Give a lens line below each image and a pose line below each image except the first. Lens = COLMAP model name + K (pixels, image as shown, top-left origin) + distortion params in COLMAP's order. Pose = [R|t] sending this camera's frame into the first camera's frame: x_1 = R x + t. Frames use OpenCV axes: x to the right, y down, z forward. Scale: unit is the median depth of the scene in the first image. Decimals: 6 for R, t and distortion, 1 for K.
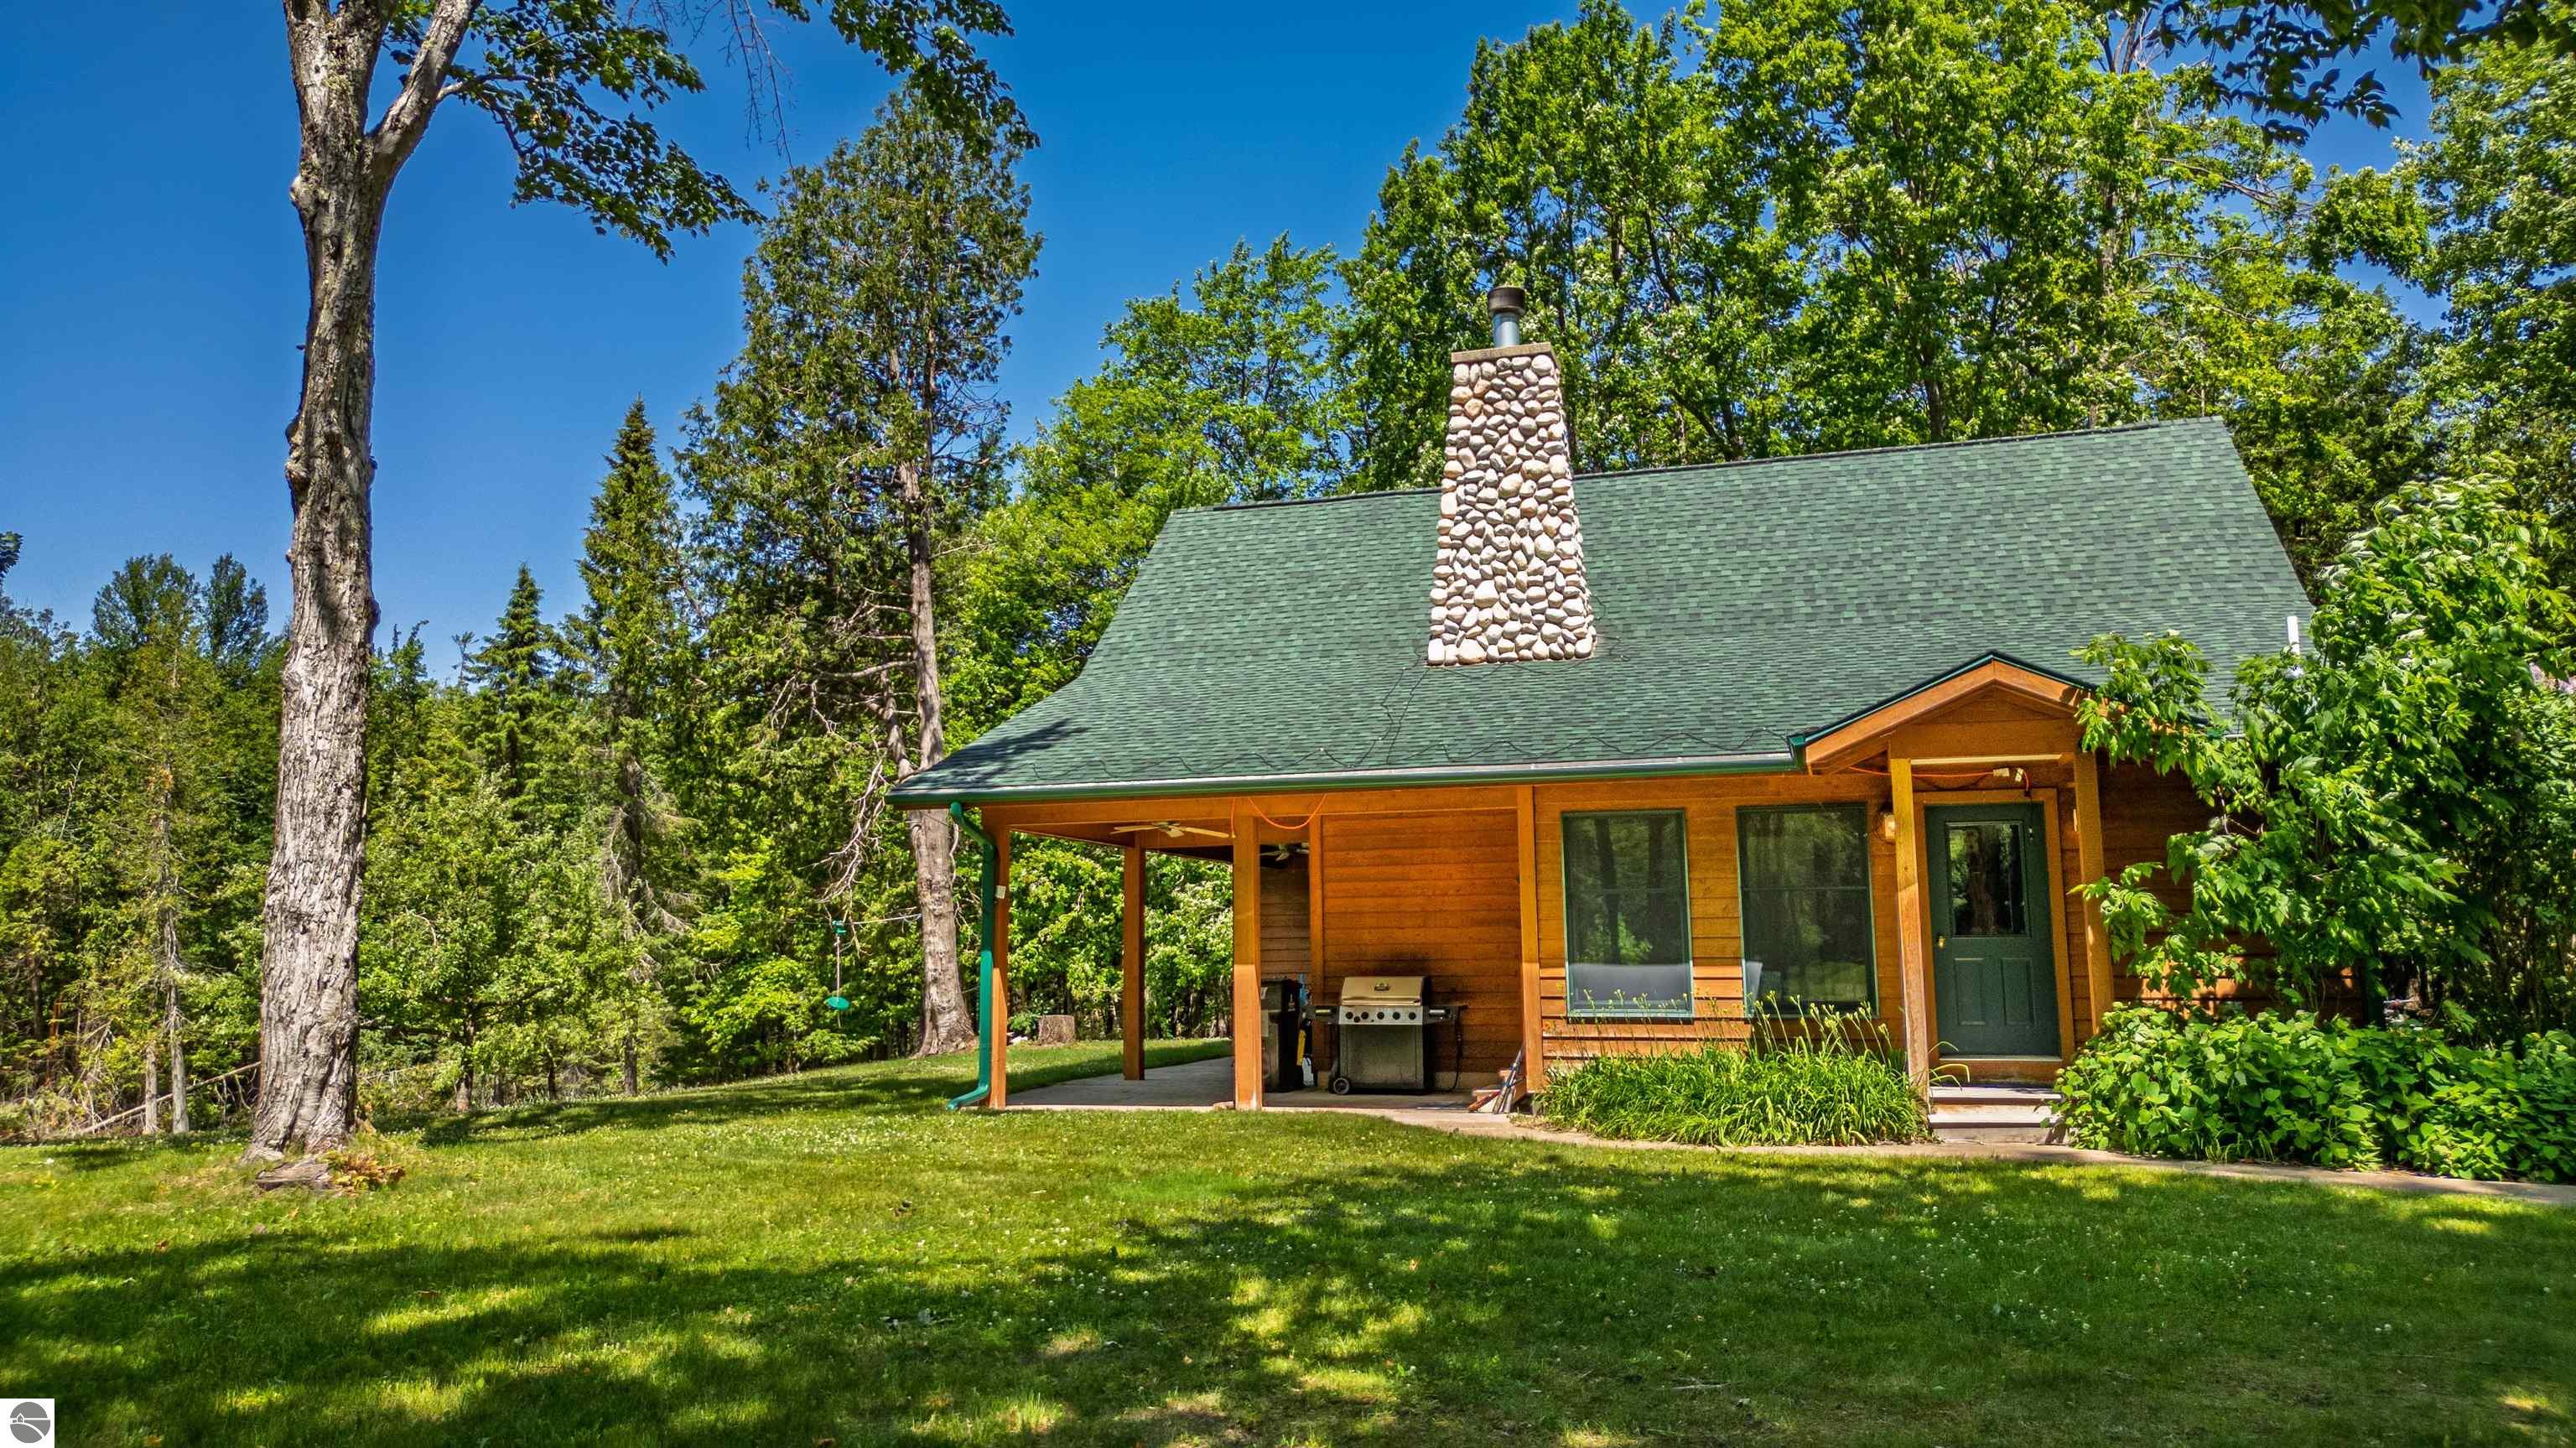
lens RADIAL K [[1812.1, 0, 1292.4], [0, 1812.1, 711.4], [0, 0, 1]] dist [0.105061, -0.143809]
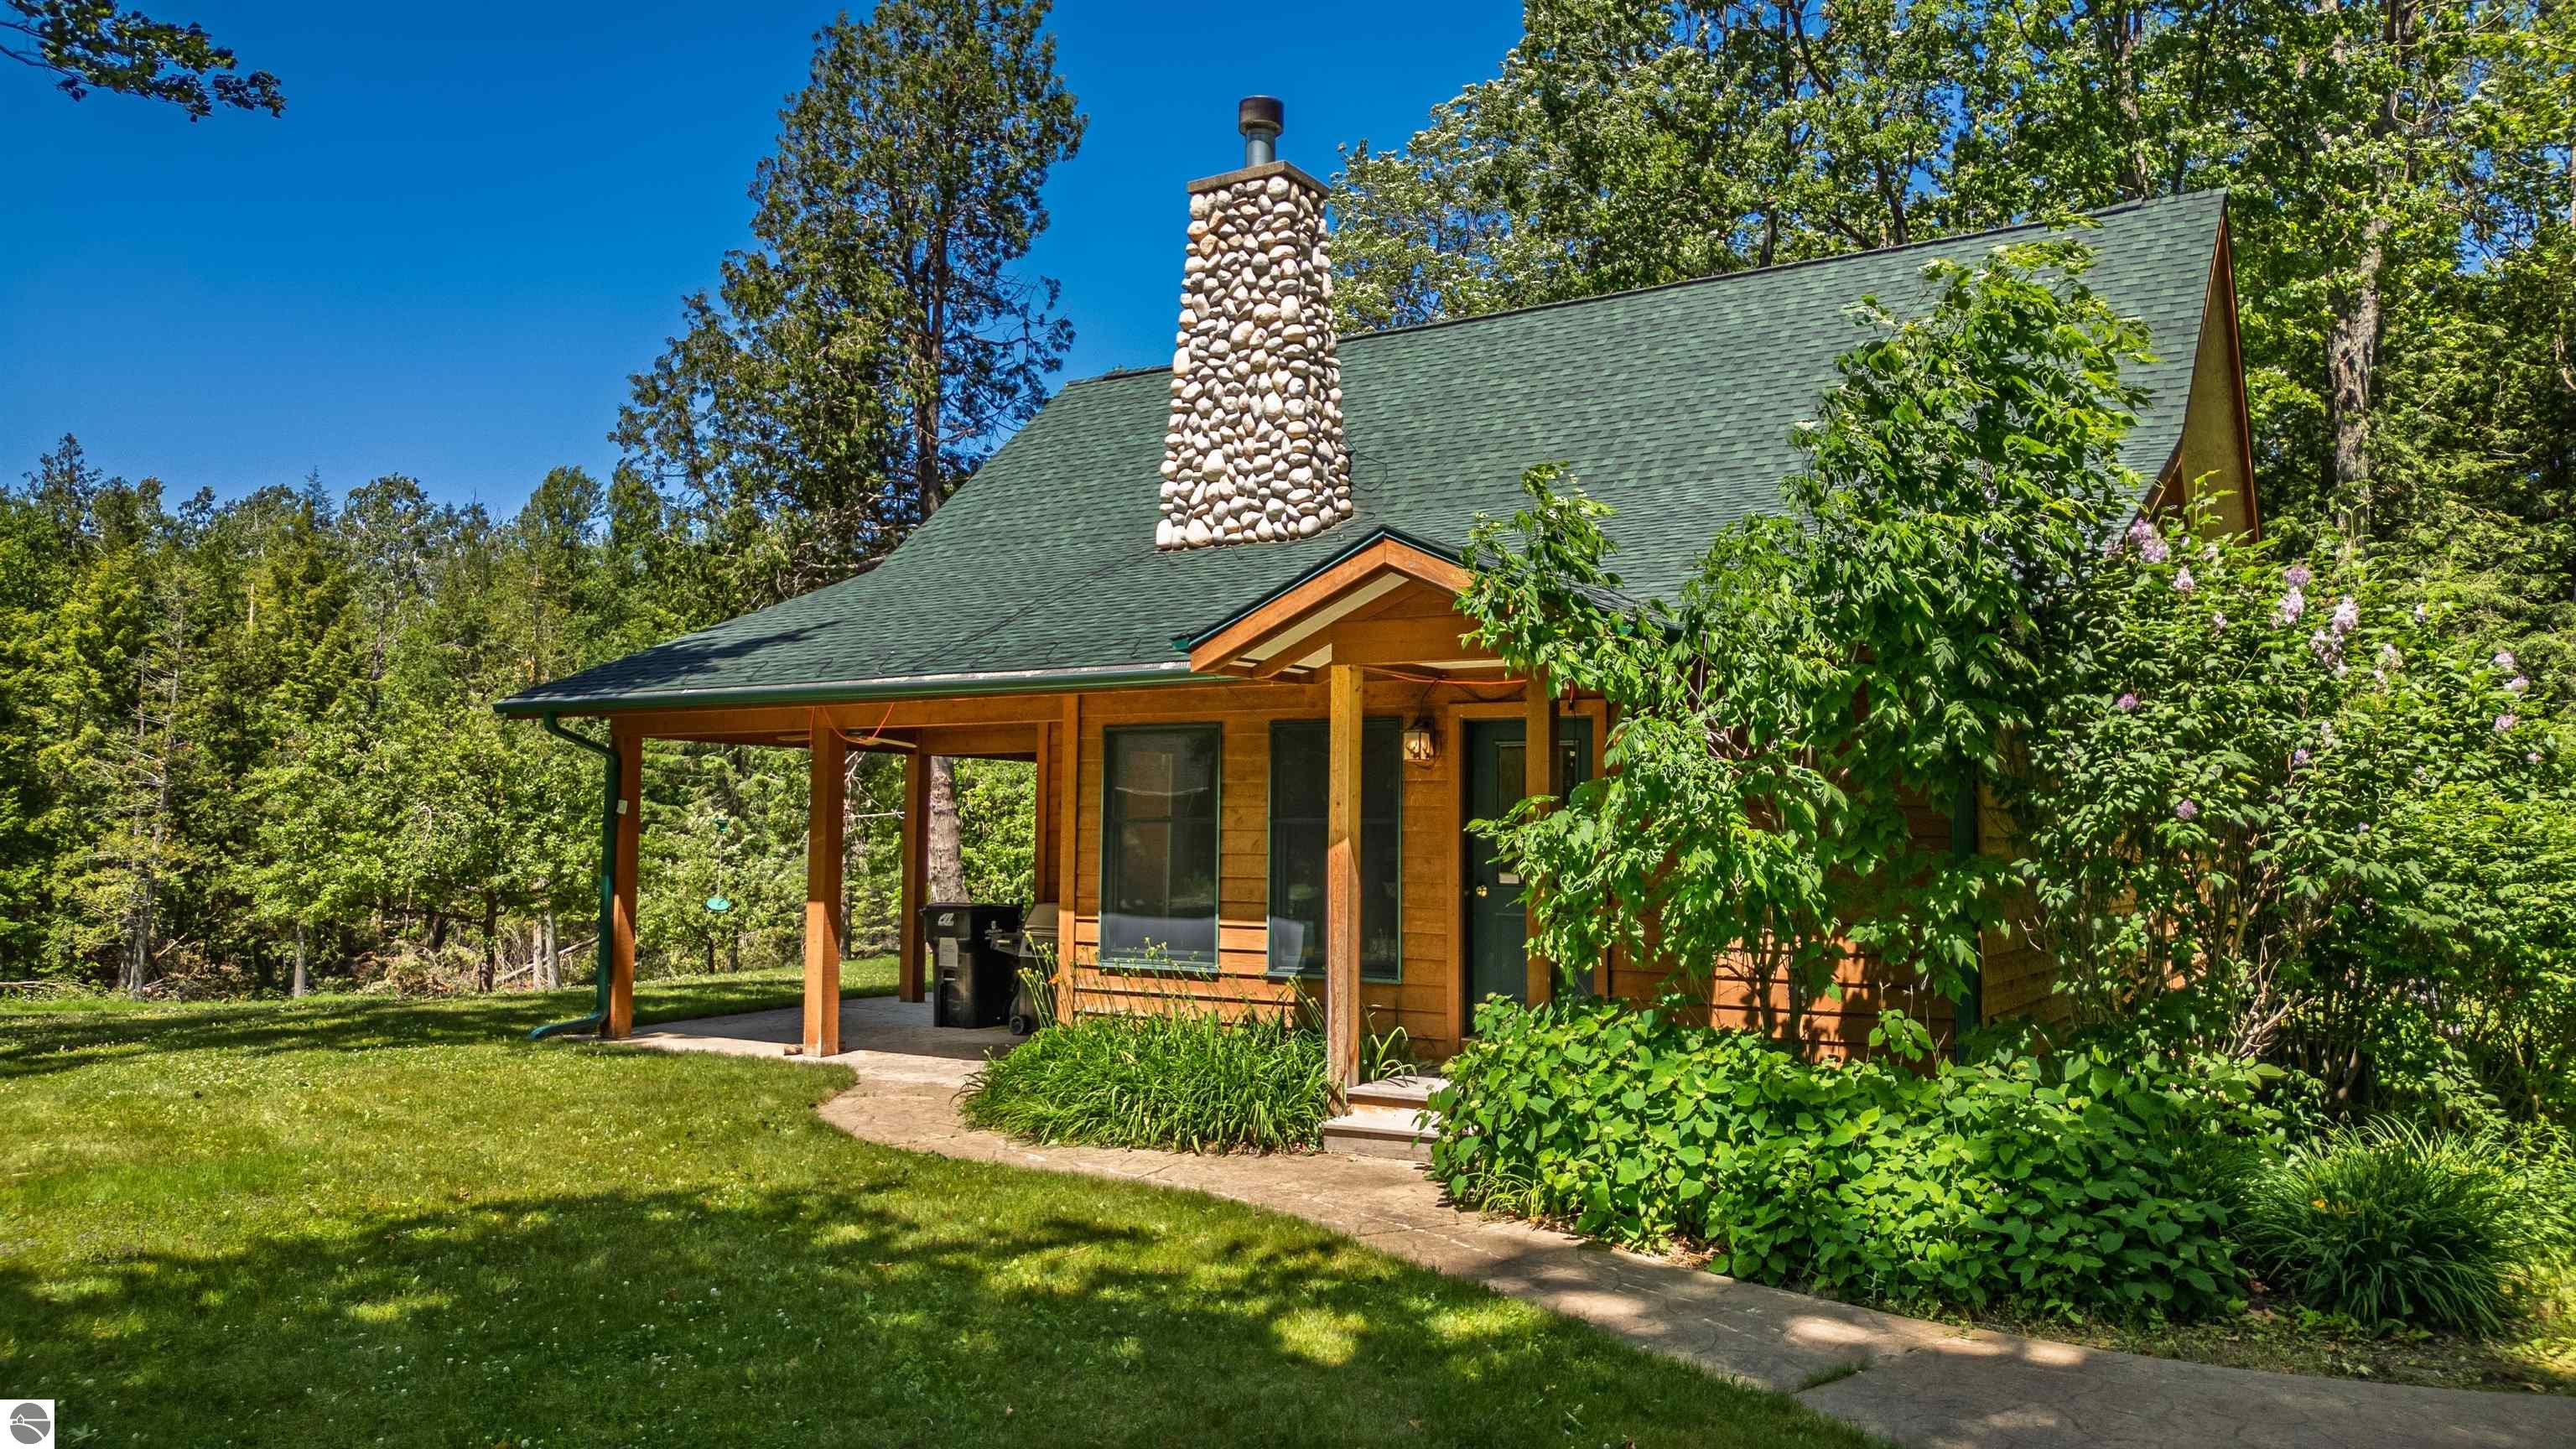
lens RADIAL K [[1812.2, 0, 1292.4], [0, 1812.2, 711.9], [0, 0, 1]] dist [0.105061, -0.143809]
pose [[0.969543, 0.000765, -0.244921, 0.352456], [0.015023, 0.997927, 0.062585, -0.001546], [0.244461, -0.064358, 0.967521, 0.171235]]
